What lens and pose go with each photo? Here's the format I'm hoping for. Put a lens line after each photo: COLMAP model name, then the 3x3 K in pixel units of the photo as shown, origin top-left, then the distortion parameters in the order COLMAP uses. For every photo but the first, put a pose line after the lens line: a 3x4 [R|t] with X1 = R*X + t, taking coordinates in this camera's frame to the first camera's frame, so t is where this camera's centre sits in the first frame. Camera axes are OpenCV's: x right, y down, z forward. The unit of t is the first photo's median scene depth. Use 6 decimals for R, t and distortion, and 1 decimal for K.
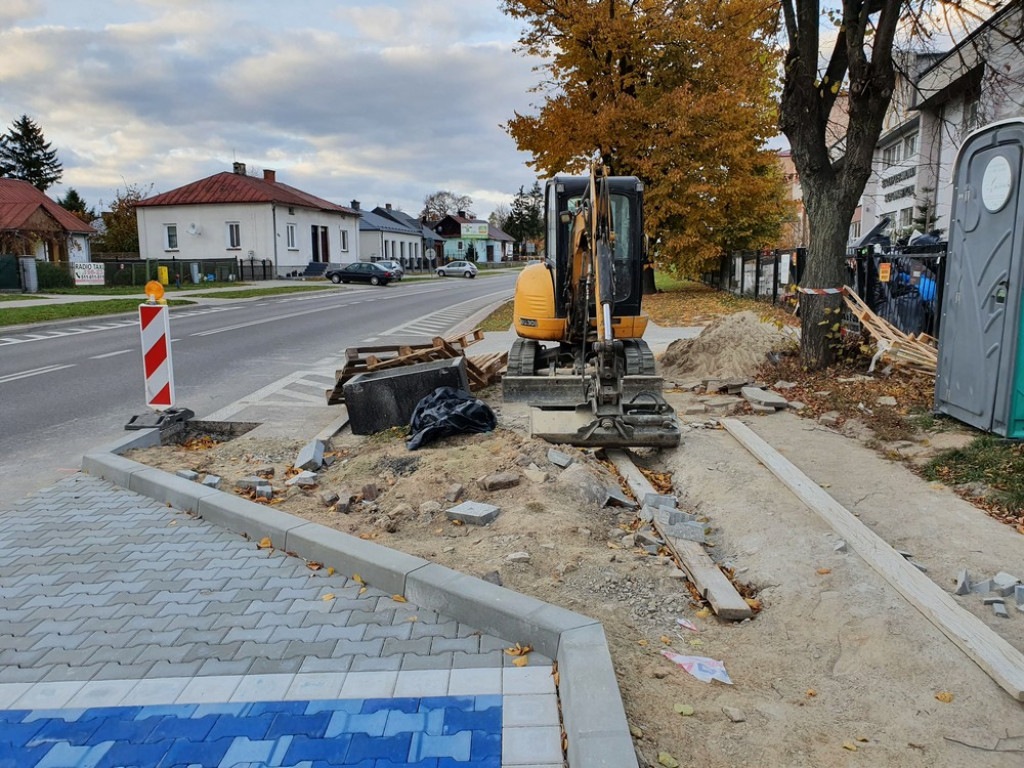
lens RADIAL K [[777.2, 0, 532.4], [0, 777.2, 405.9], [0, 0, 1]] dist [0.006552, 0.002847]
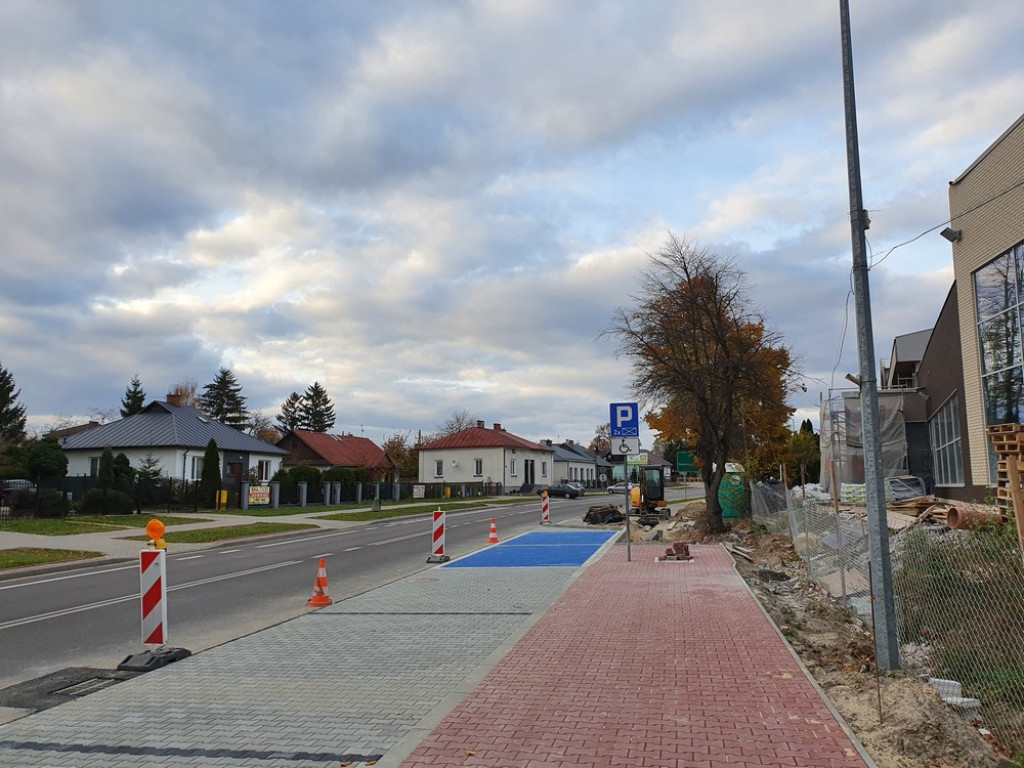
lens RADIAL K [[923.6, 0, 512.0], [0, 923.6, 384.0], [0, 0, 1]] dist [-0.037813, 0.117992]
pose [[0.976099, -0.027692, -0.215557, 0.066209], [-0.034672, 0.959303, -0.280244, 0.105296], [0.214545, 0.281019, 0.935414, -0.585774]]
